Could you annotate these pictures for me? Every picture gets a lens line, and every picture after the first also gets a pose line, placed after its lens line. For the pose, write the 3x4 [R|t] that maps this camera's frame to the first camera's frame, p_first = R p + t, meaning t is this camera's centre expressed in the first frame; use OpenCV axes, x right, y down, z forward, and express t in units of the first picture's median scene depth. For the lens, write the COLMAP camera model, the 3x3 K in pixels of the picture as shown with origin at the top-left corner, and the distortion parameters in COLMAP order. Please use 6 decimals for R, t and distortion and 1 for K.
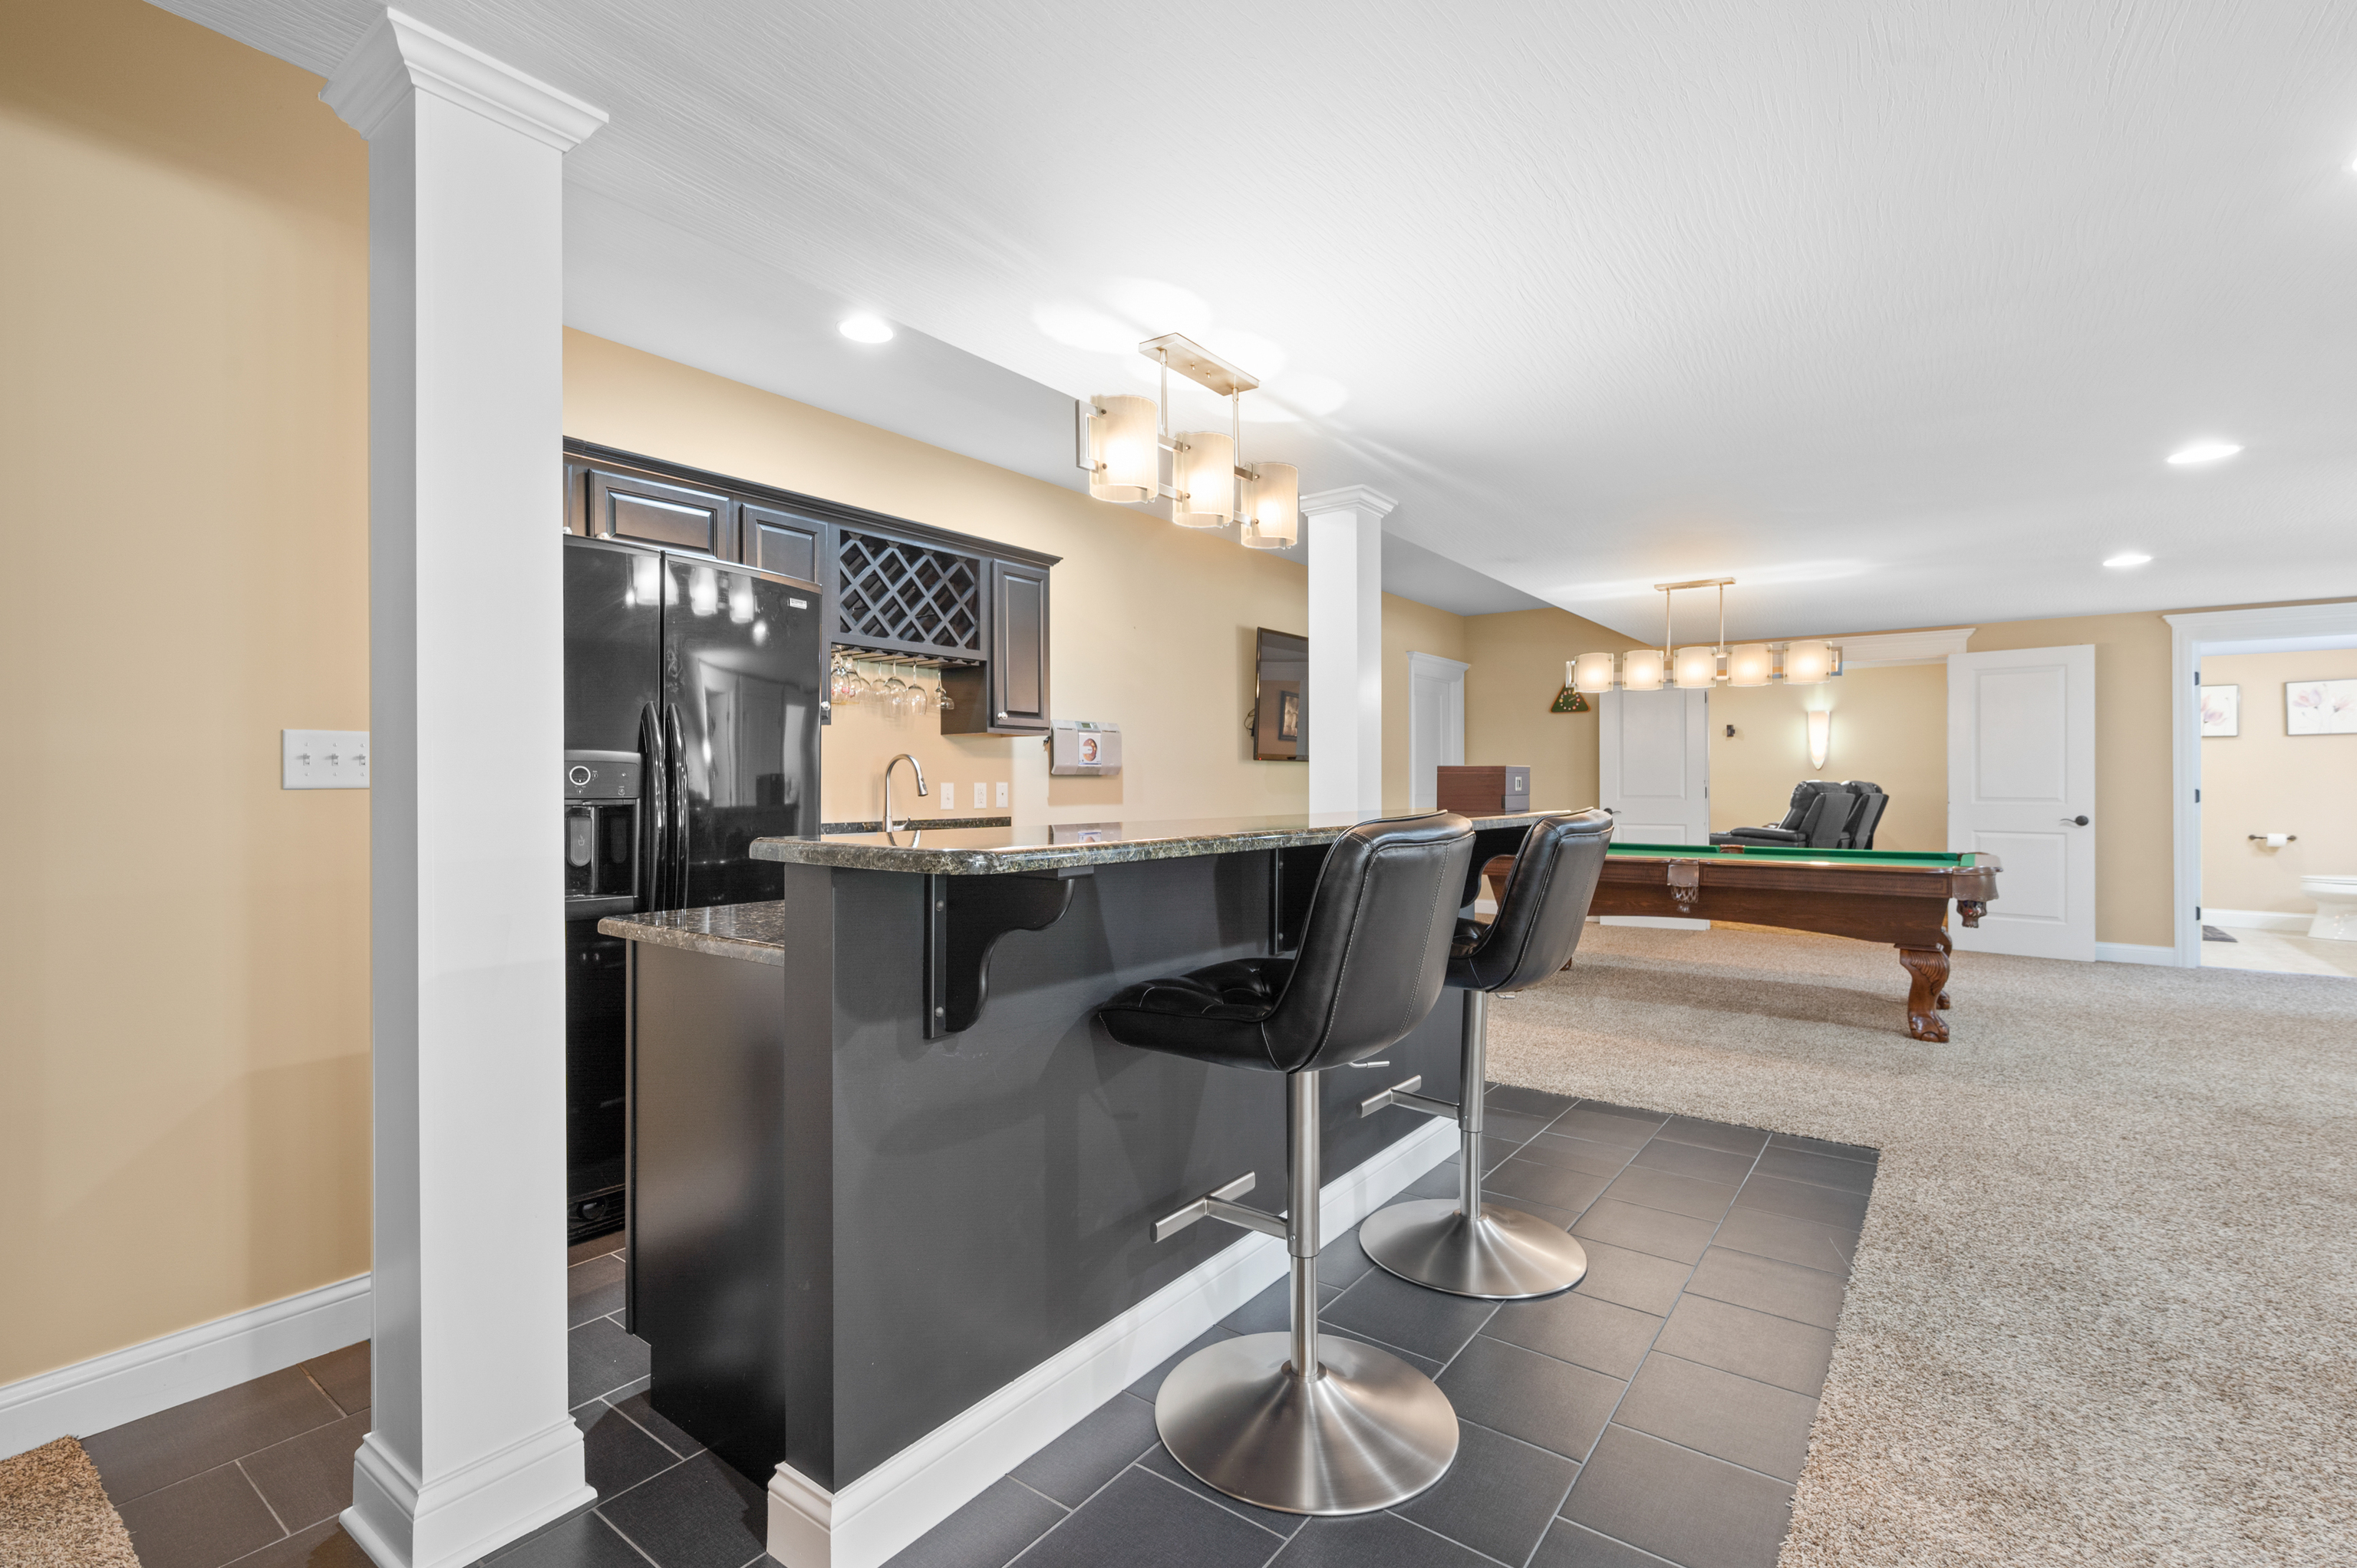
lens RADIAL K [[1057.9, 0, 1170.1], [0, 1057.9, 783.7], [0, 0, 1]] dist [-0.002165, 0.000083]
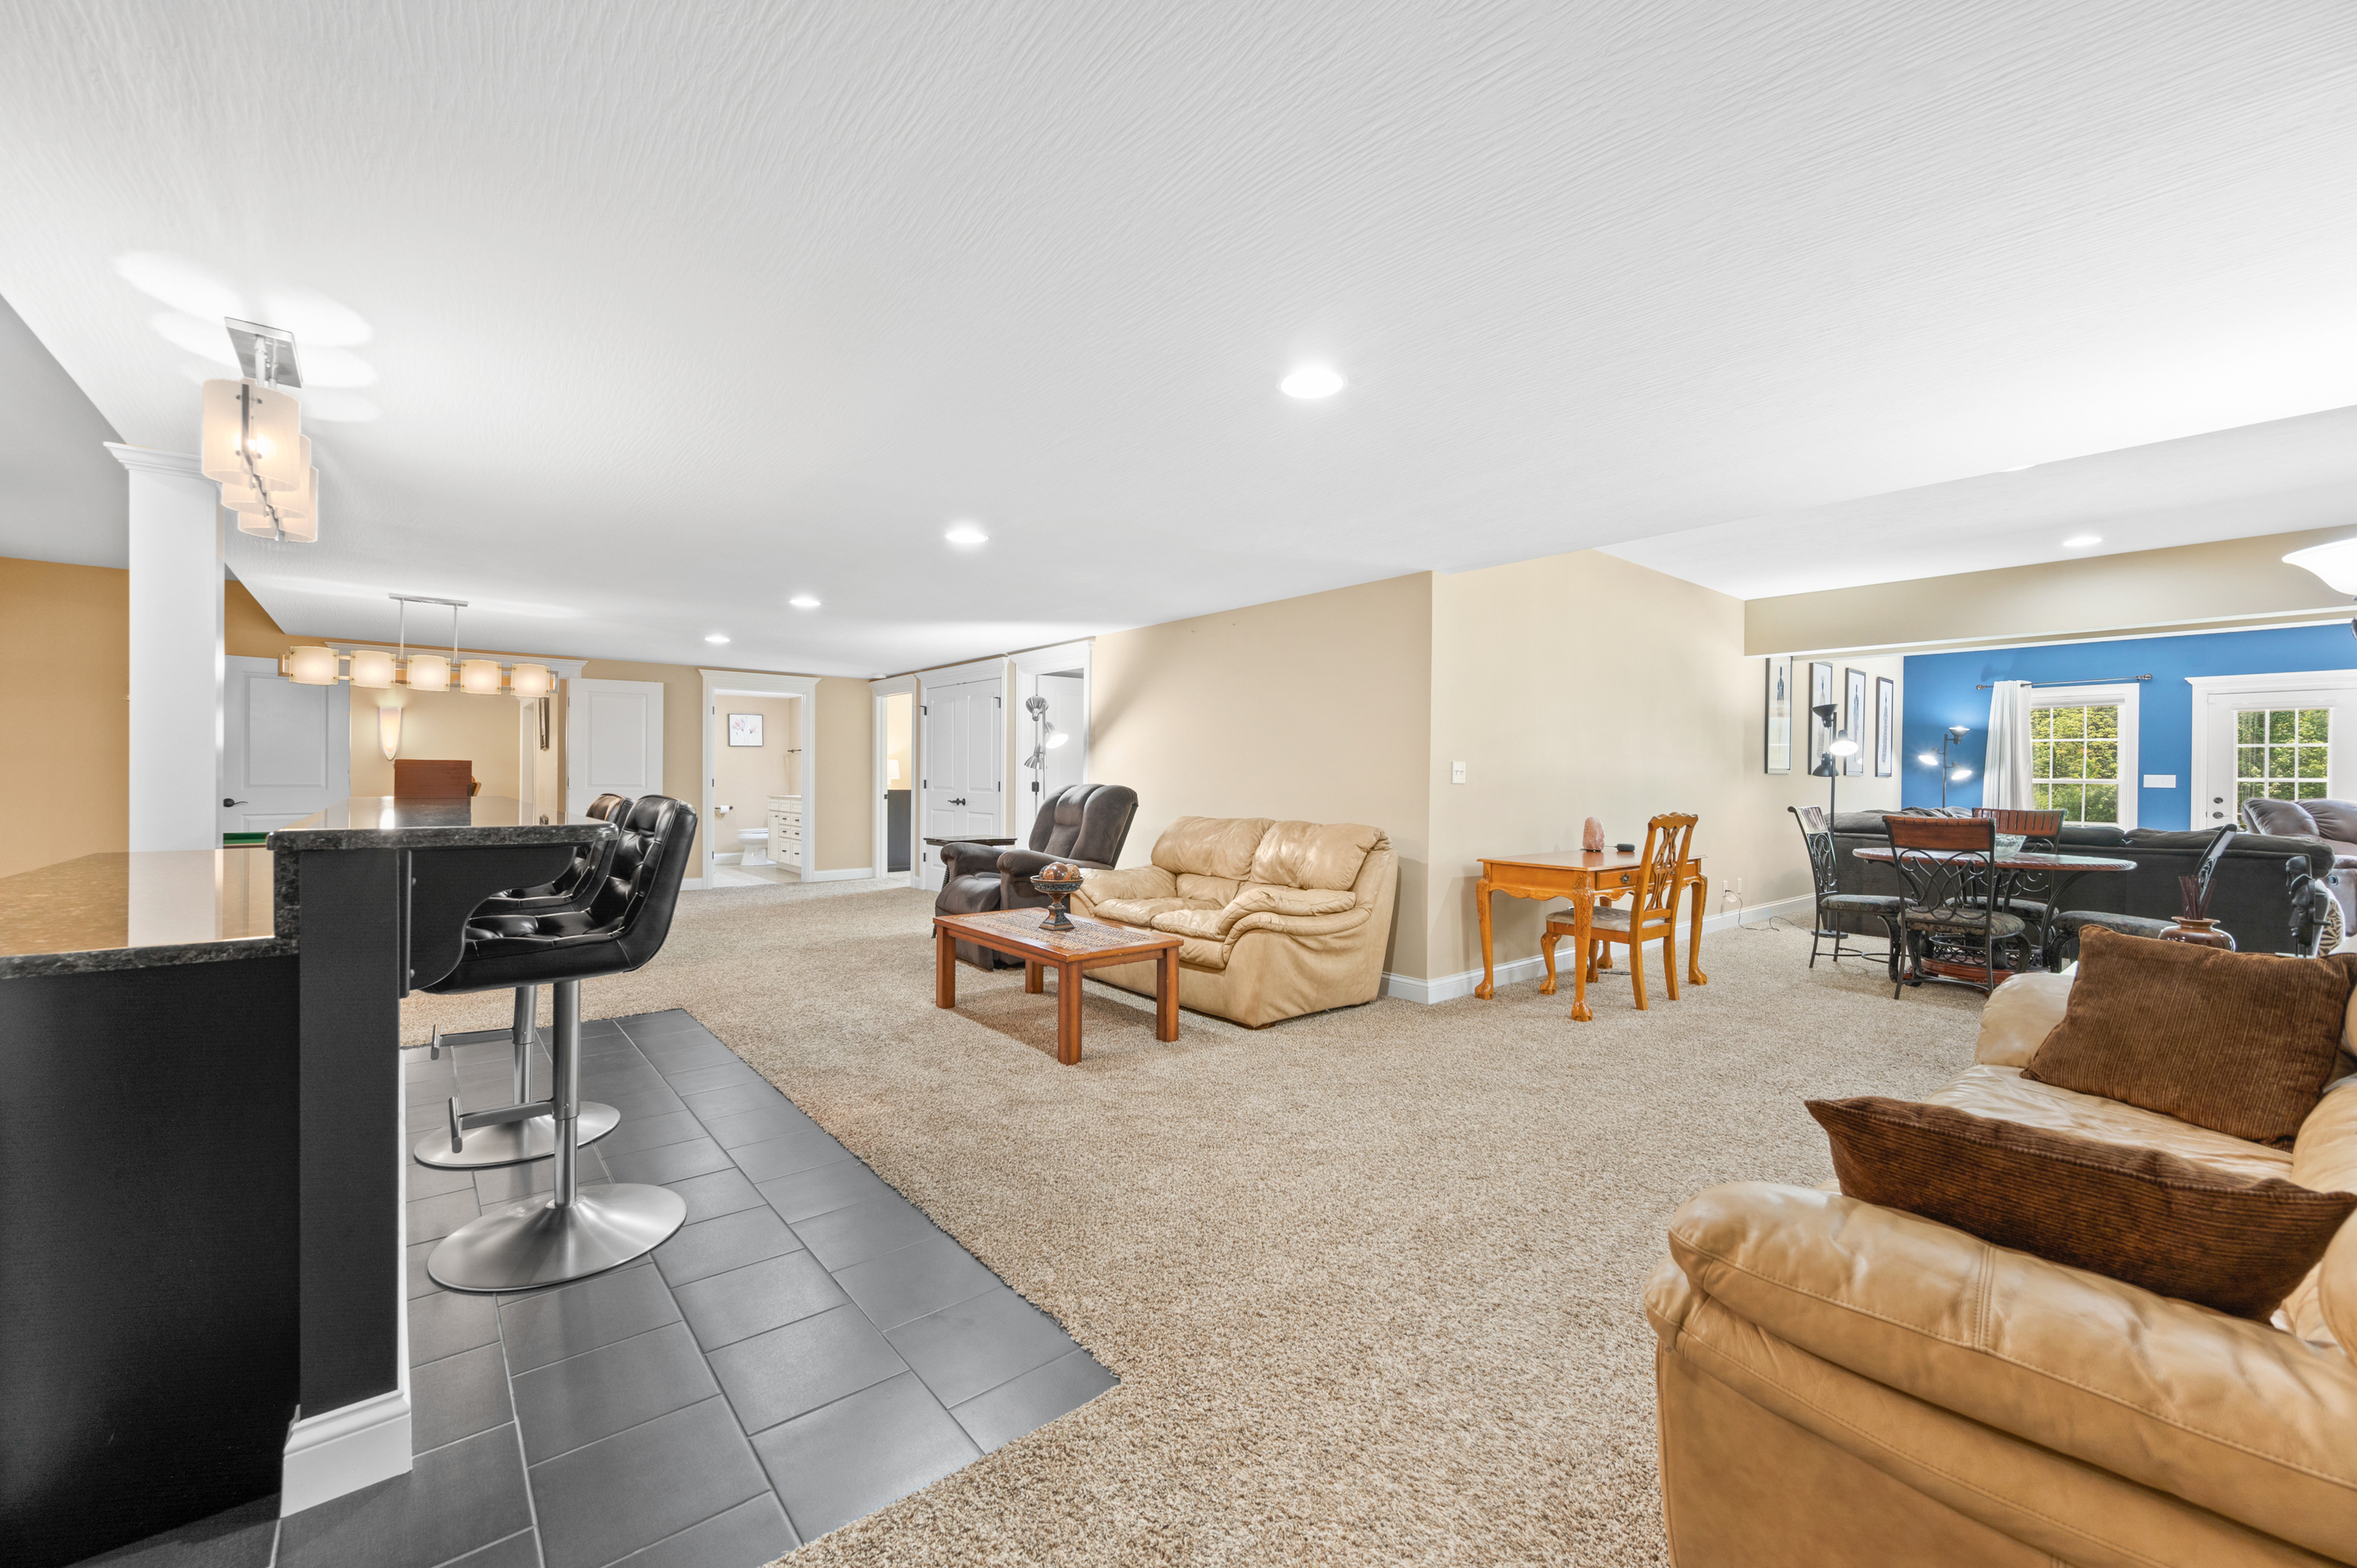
lens RADIAL K [[946.2, 0, 1175.8], [0, 946.2, 782.8], [0, 0, 1]] dist [-0.000050, 0.000068]
pose [[0.213028, -0.003396, 0.977040, -0.328253], [-0.005585, 0.999973, 0.004693, 0.000989], [-0.977030, -0.006456, 0.213003, -0.008881]]
